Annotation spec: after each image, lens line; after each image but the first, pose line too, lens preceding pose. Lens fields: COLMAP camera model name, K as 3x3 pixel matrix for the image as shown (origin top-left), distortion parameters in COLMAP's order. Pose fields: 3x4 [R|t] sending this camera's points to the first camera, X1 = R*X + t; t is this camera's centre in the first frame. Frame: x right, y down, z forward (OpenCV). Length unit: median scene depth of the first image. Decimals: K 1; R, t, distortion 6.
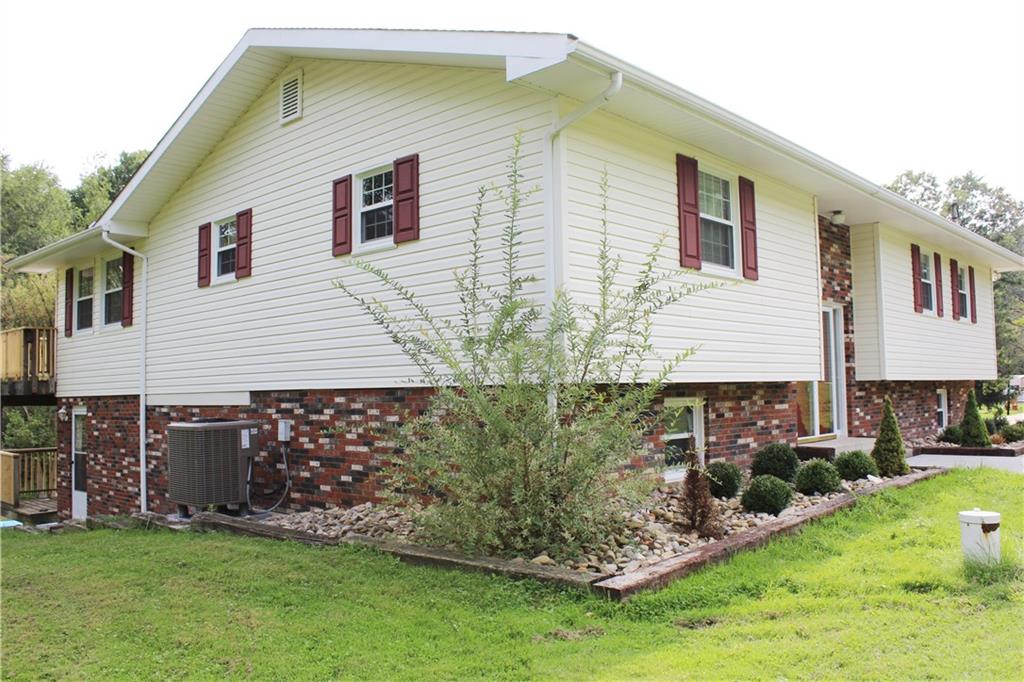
lens RADIAL K [[852.2, 0, 511.4], [0, 852.2, 342.1], [0, 0, 1]] dist [-0.134117, 0.063770]
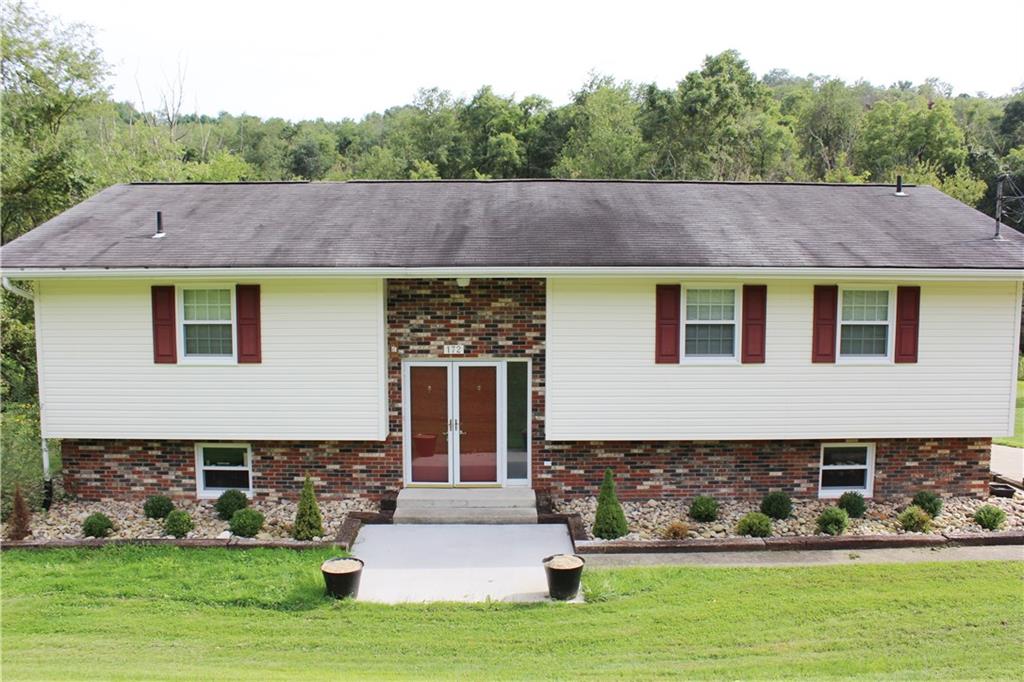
lens RADIAL K [[852.2, 0, 511.7], [0, 852.2, 338.2], [0, 0, 1]] dist [-0.134117, 0.063770]
pose [[0.689674, 0.096709, -0.717633, 1.091237], [0.030732, 0.986239, 0.162442, -0.227786], [0.723467, -0.134086, 0.677212, 0.311803]]
